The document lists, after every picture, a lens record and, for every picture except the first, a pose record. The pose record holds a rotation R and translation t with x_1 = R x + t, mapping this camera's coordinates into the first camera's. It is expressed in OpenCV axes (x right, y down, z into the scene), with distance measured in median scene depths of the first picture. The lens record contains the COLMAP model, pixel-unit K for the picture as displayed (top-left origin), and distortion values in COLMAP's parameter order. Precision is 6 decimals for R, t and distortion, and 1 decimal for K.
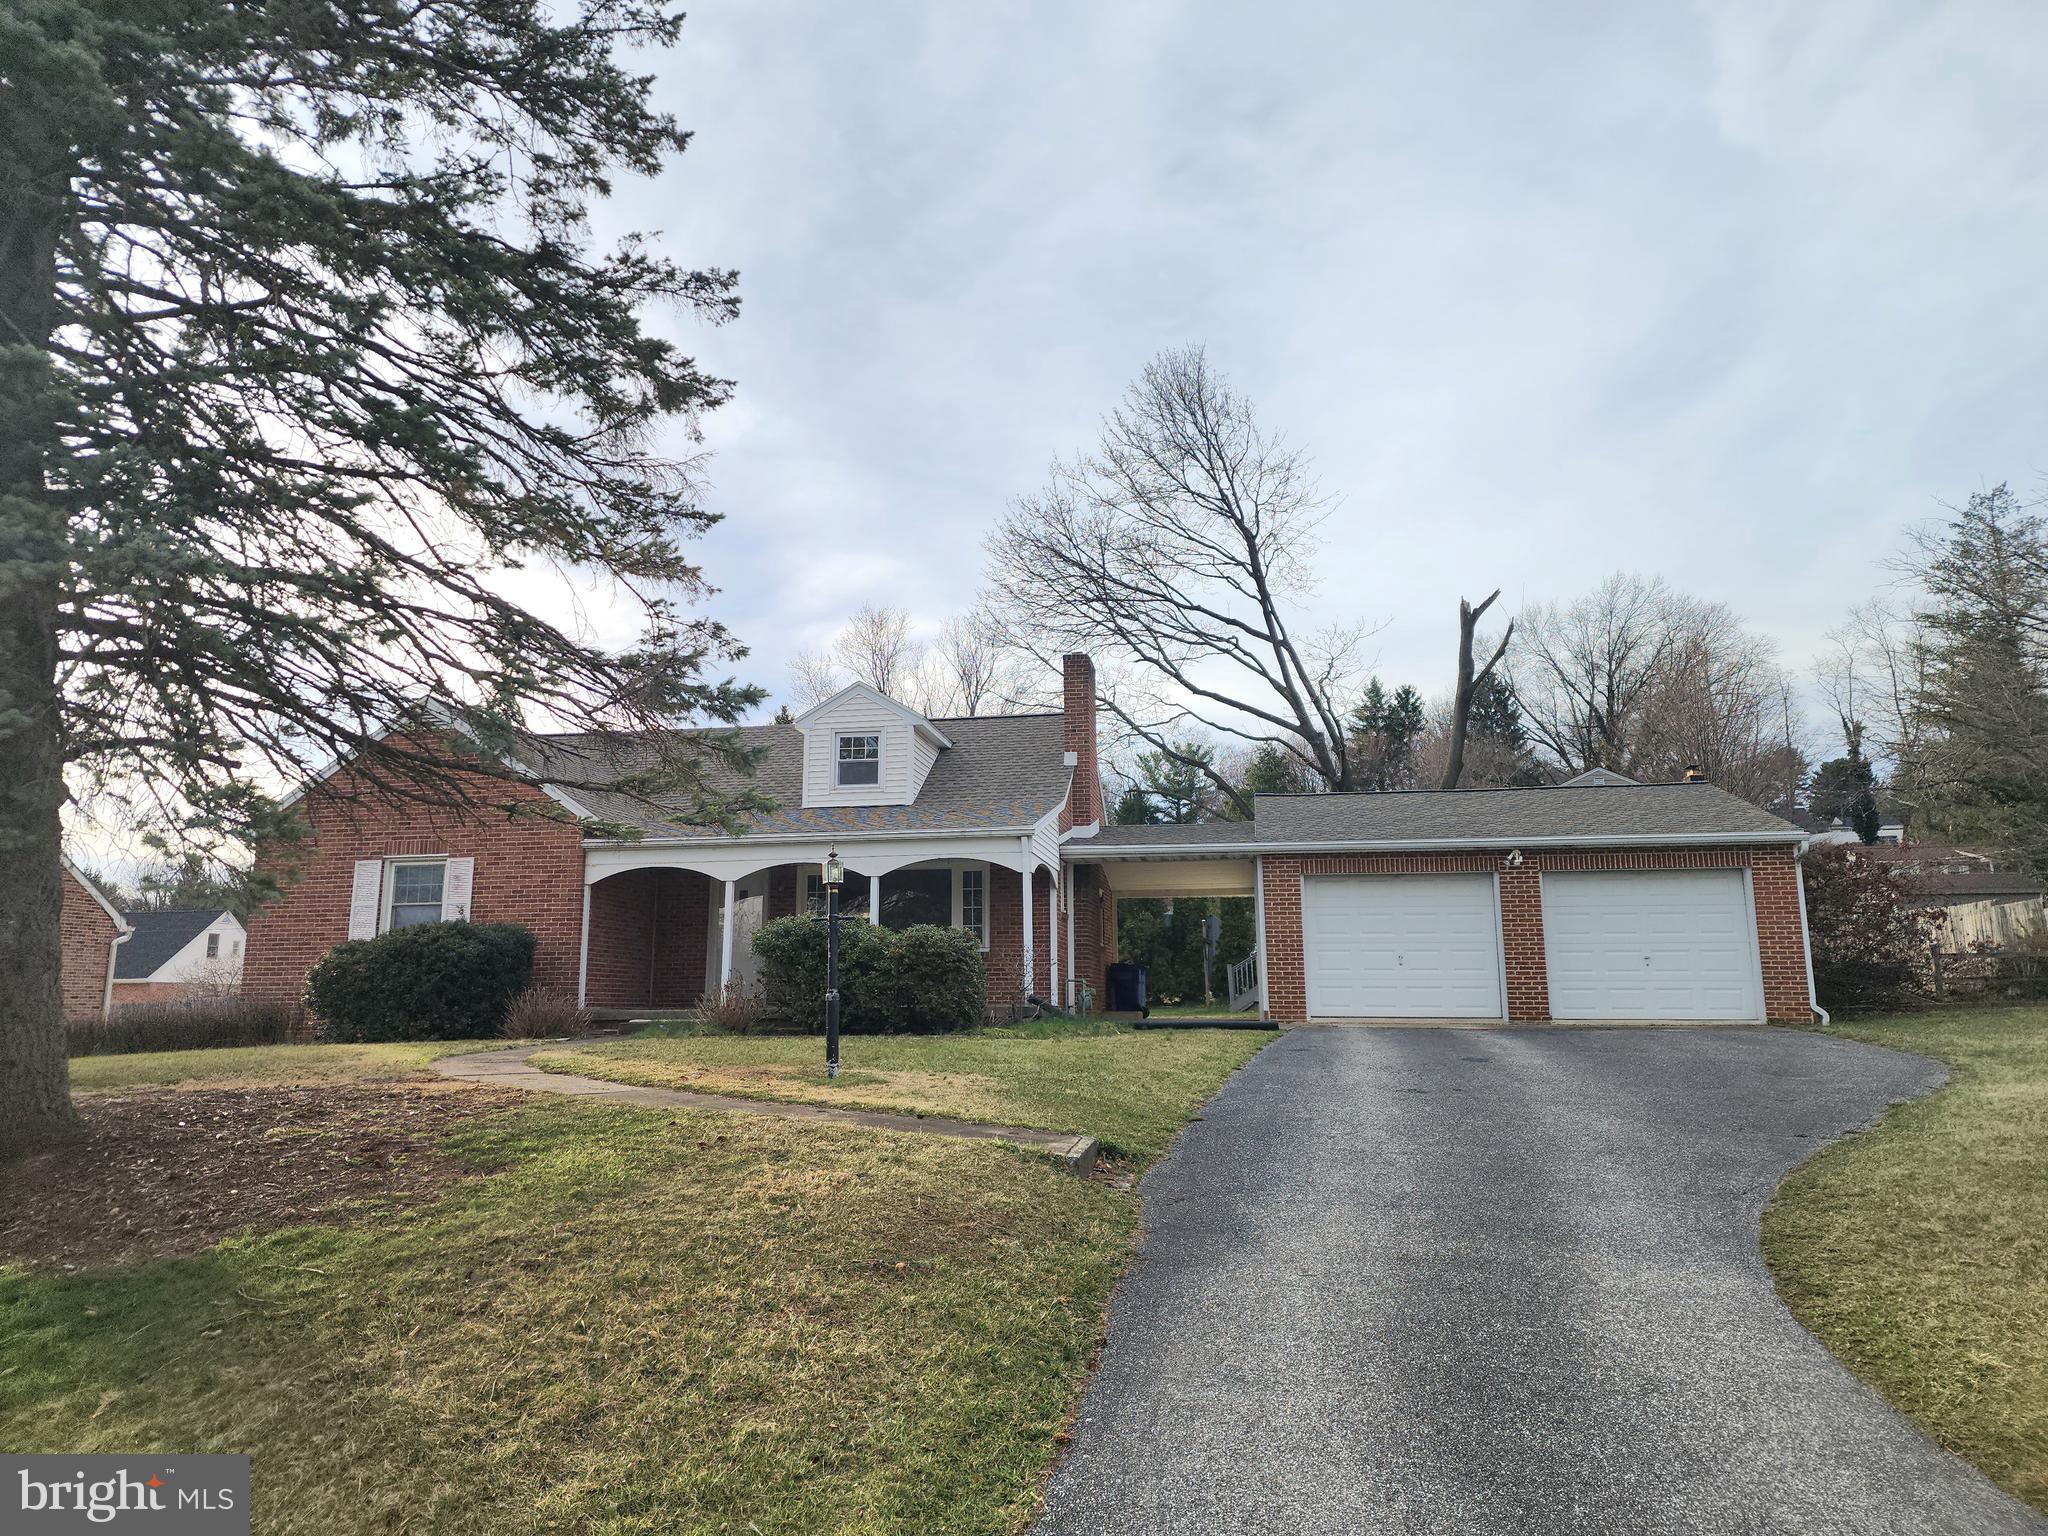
lens RADIAL K [[1386.6, 0, 1020.6], [0, 1386.6, 775.1], [0, 0, 1]] dist [0.125397, -0.122387]
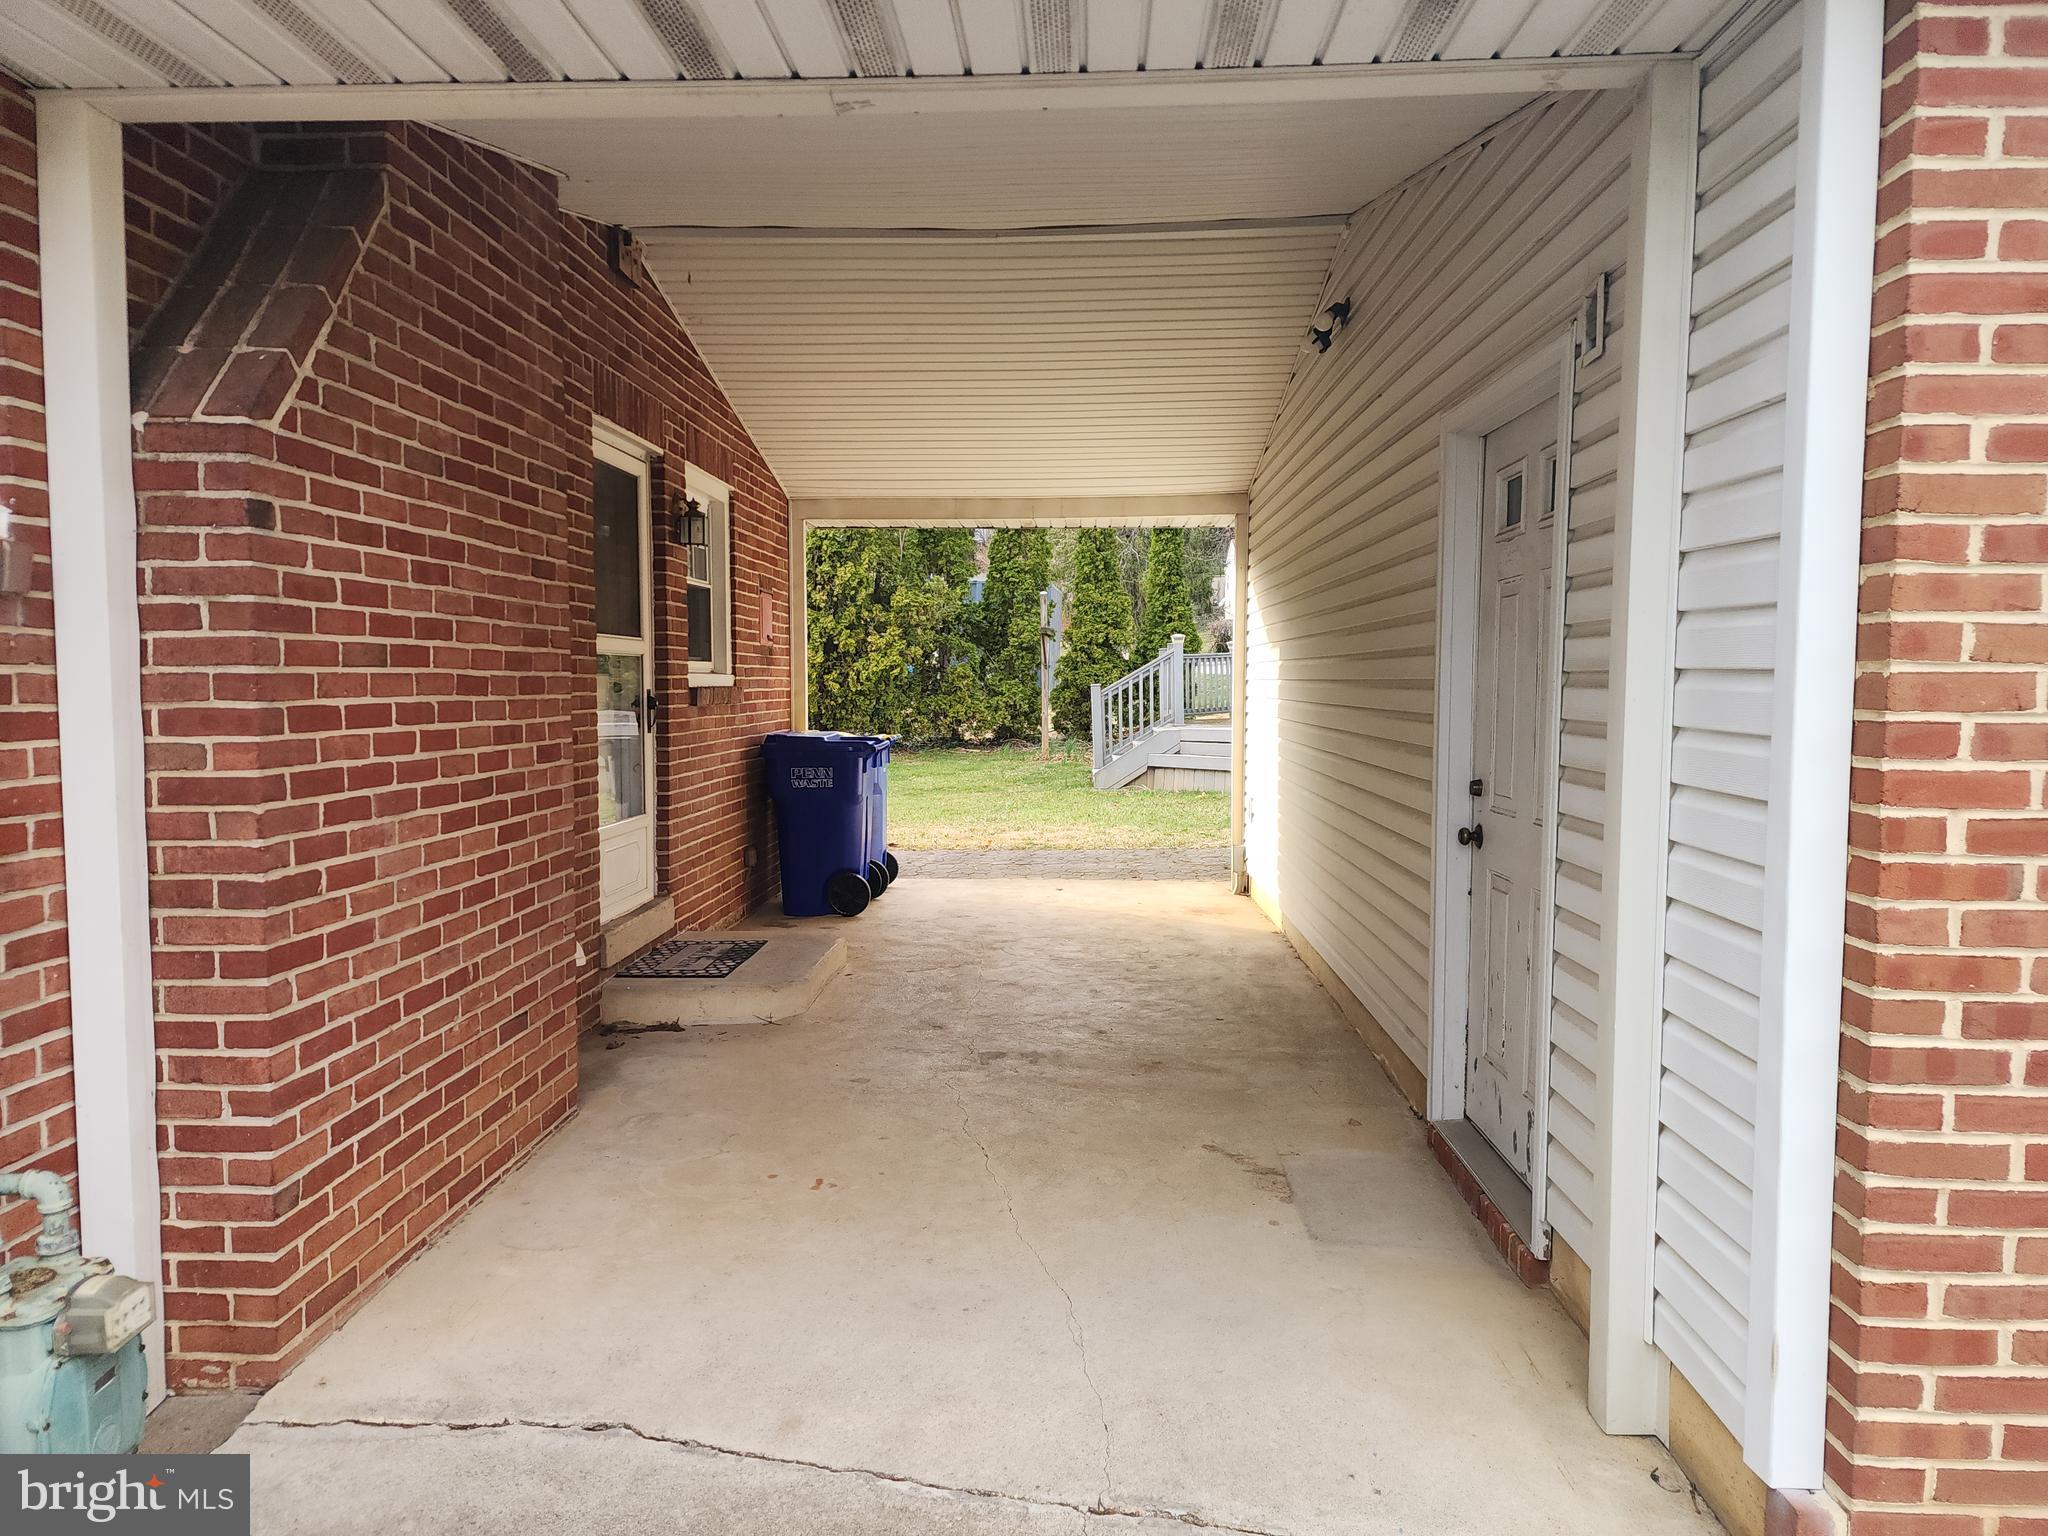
lens RADIAL K [[1386.6, 0, 1020.6], [0, 1386.6, 775.1], [0, 0, 1]] dist [0.125397, -0.122387]
pose [[0.990658, -0.006281, 0.136225, 0.050183], [-0.025362, 0.973026, 0.229299, 0.050778], [-0.133990, -0.230611, 0.963776, 0.474167]]
